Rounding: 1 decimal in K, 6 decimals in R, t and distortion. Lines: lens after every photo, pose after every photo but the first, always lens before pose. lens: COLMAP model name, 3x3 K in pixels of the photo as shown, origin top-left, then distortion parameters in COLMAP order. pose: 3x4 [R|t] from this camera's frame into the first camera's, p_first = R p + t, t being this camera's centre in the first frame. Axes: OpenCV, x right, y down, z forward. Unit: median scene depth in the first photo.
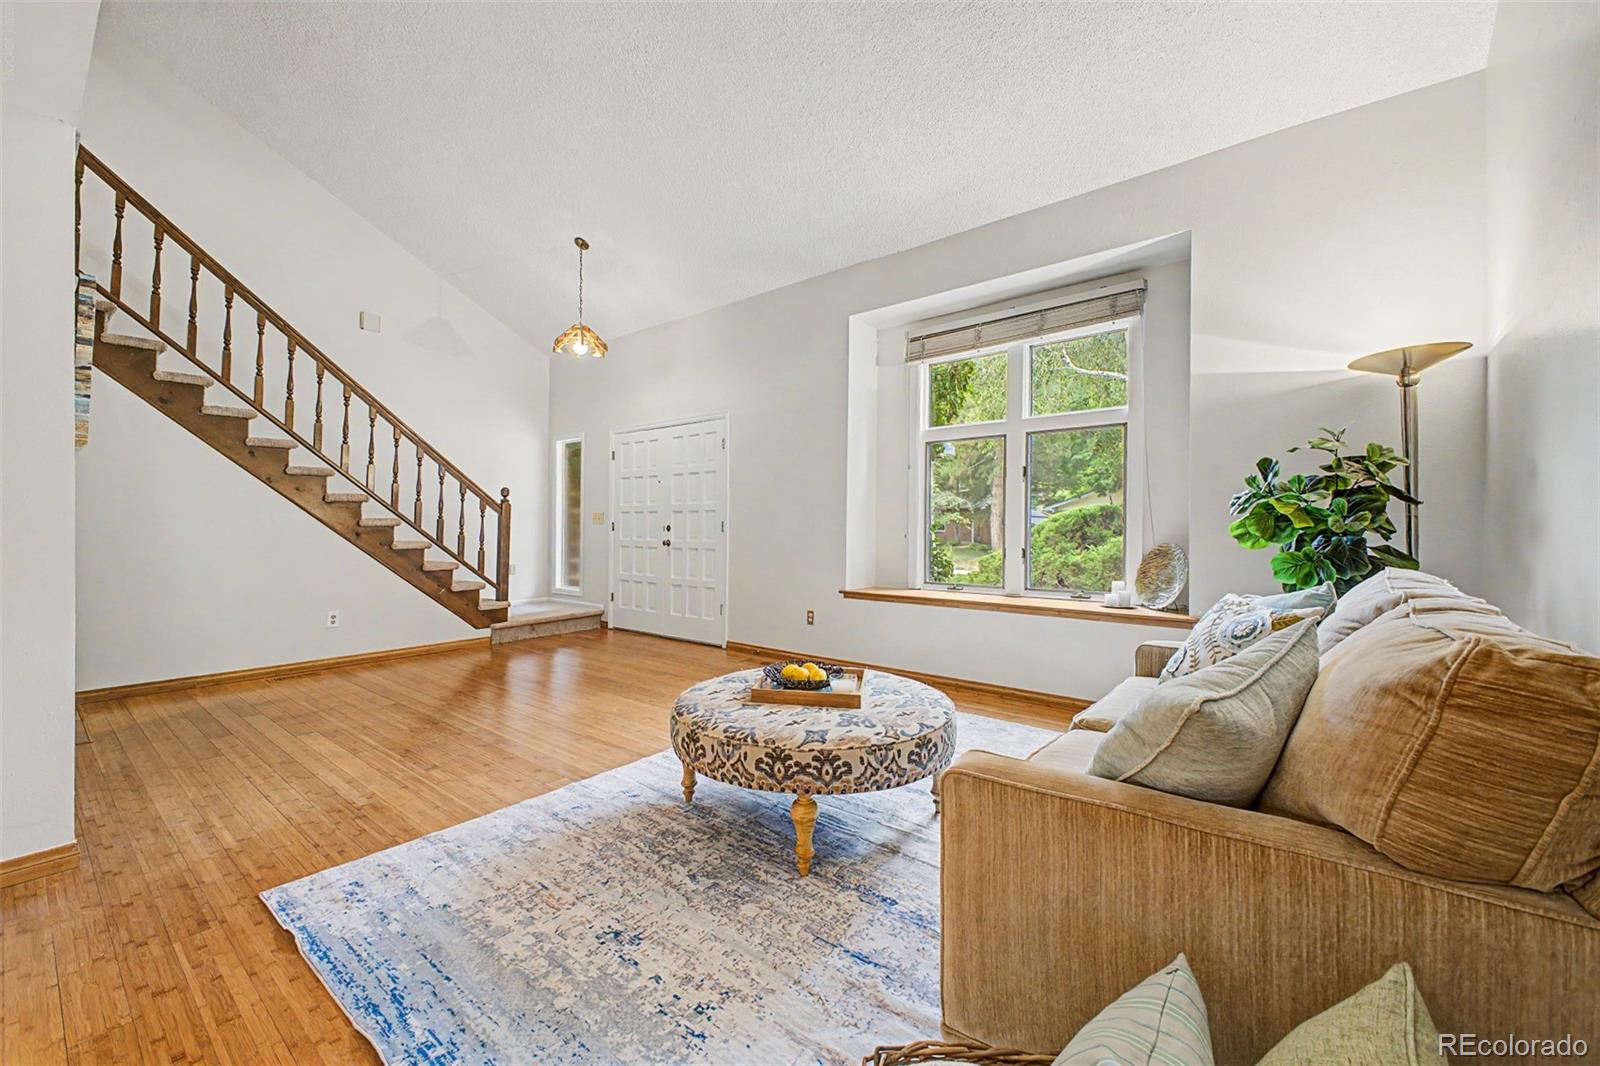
lens RADIAL K [[626.3, 0, 807.4], [0, 626.3, 524.0], [0, 0, 1]] dist [0.015733, -0.003648]
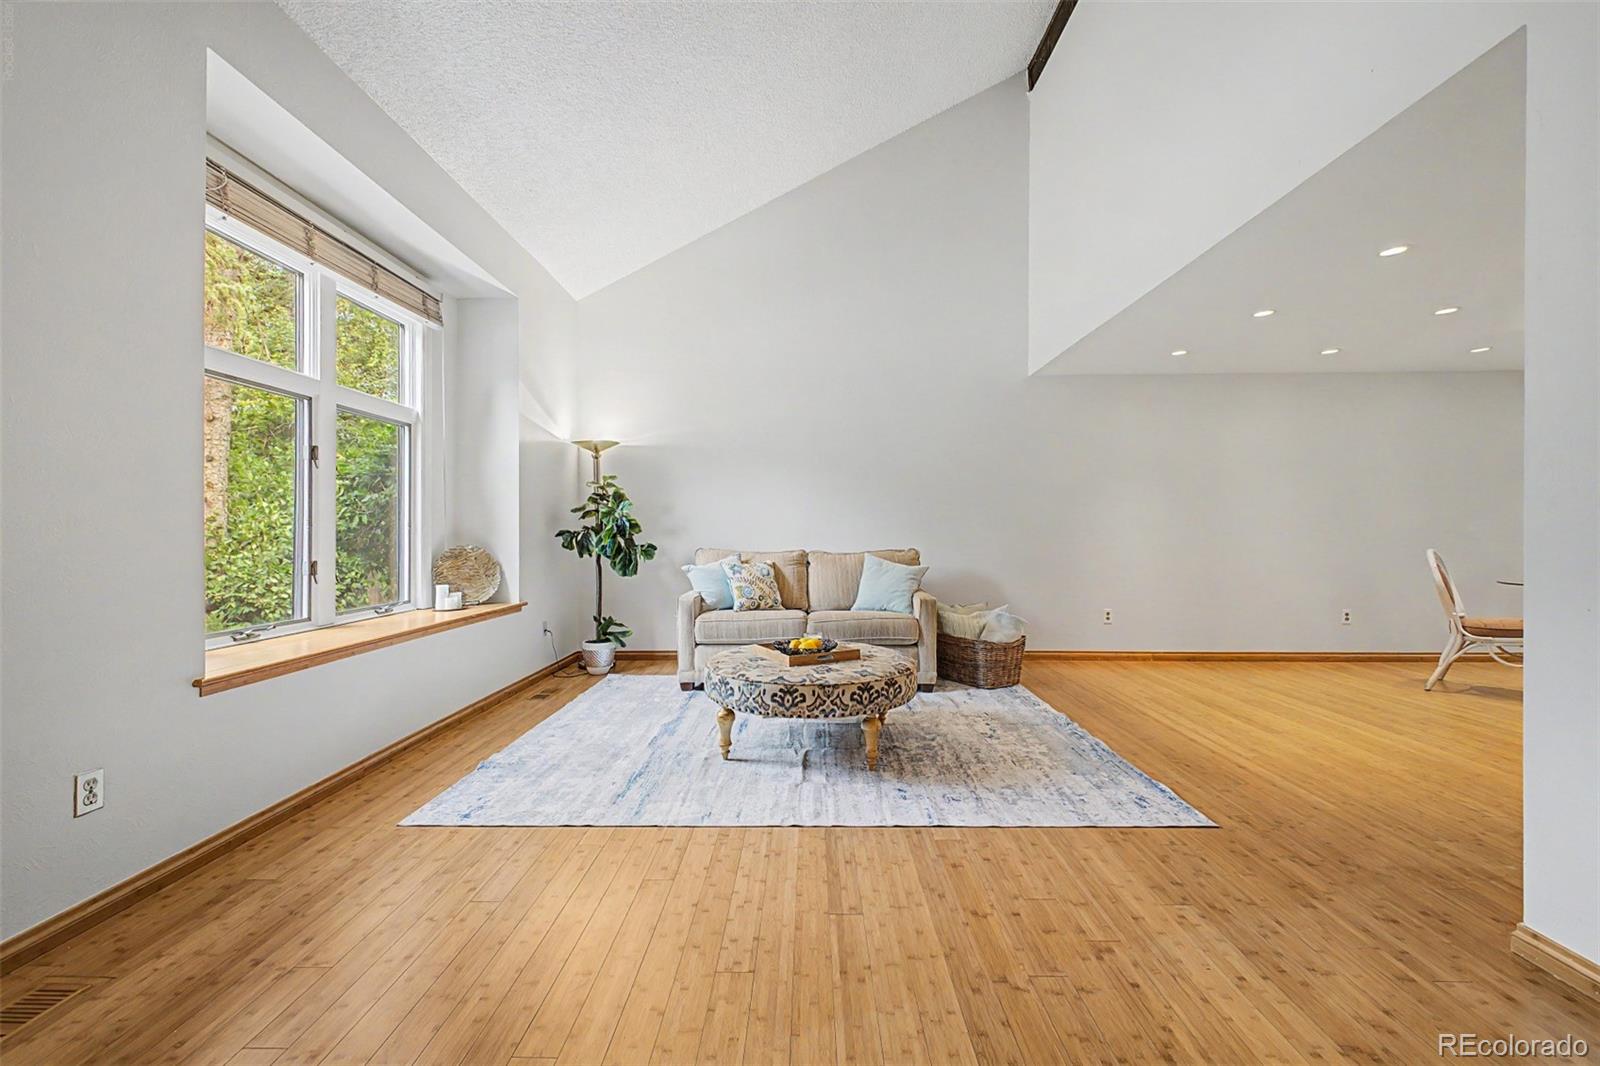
lens RADIAL K [[626.3, 0, 785.6], [0, 626.3, 533.6], [0, 0, 1]] dist [0.015733, -0.003648]
pose [[-0.585825, -0.001744, 0.810436, -0.945776], [-0.001415, 0.999998, 0.001129, 0.010645], [-0.810437, -0.000485, -0.585826, 1.664943]]
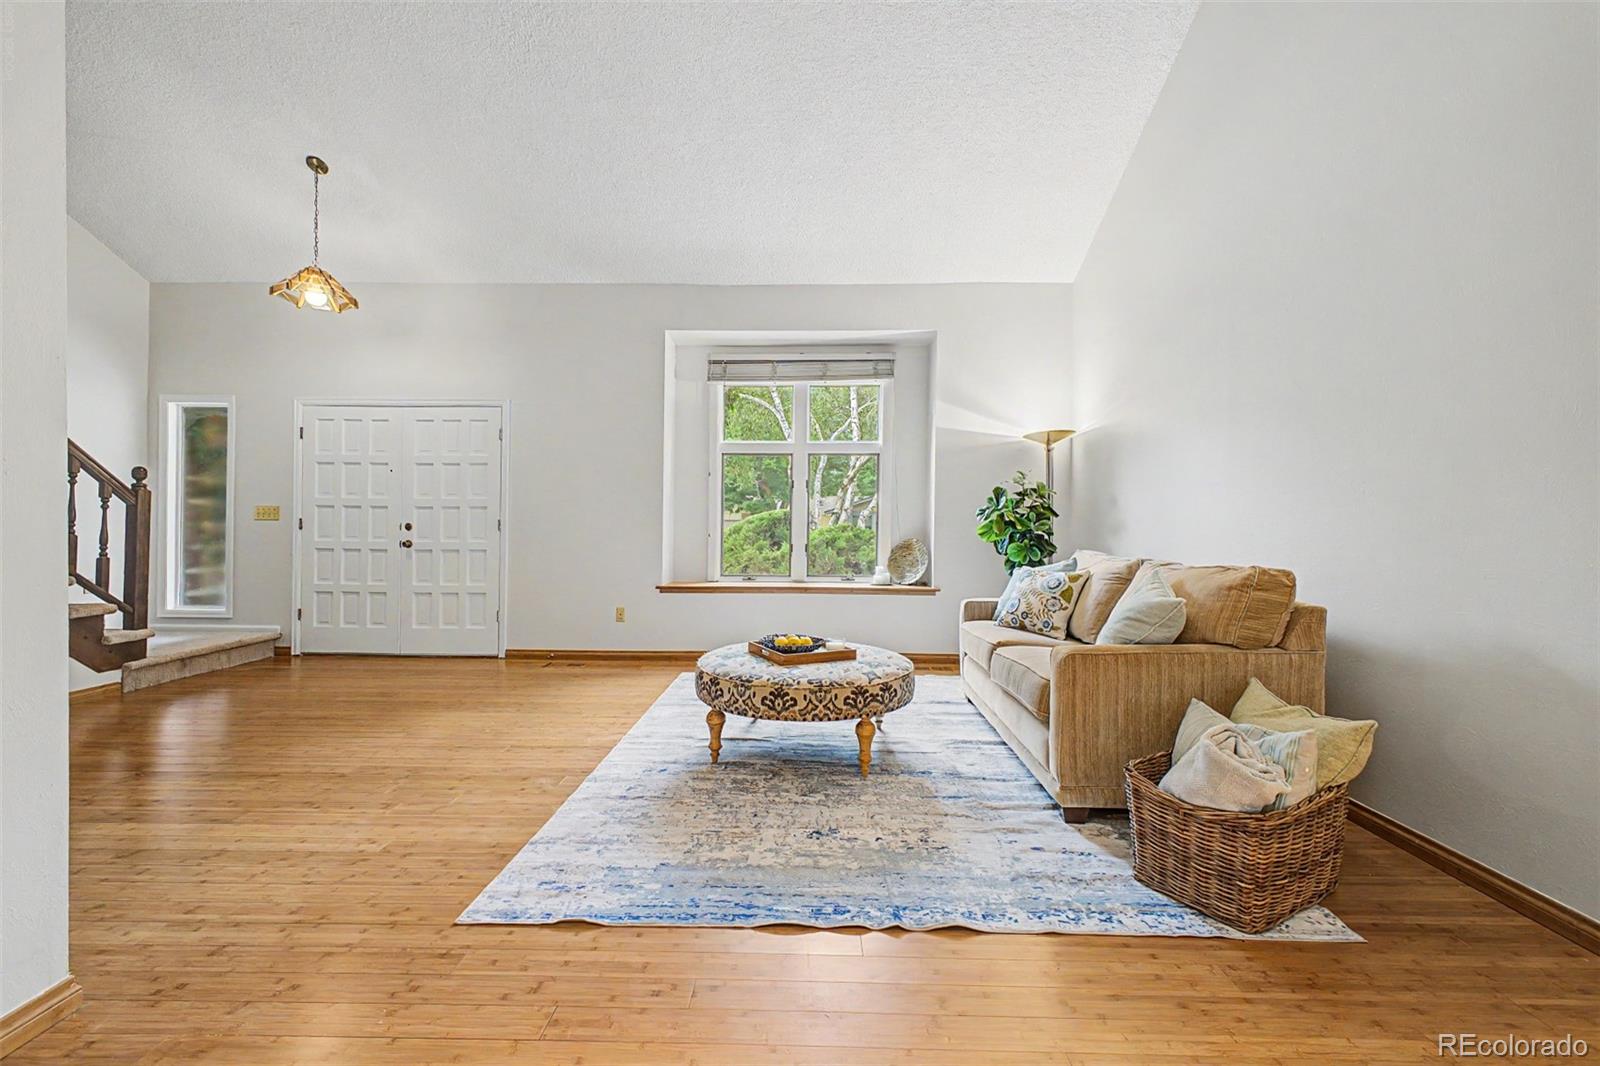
lens RADIAL K [[626.3, 0, 804.6], [0, 626.3, 534.9], [0, 0, 1]] dist [0.015733, -0.003648]
pose [[0.798808, -0.001796, 0.601583, -0.699503], [-0.007684, 0.999883, 0.013188, 0.004717], [-0.601537, -0.015158, 0.798701, -0.018264]]
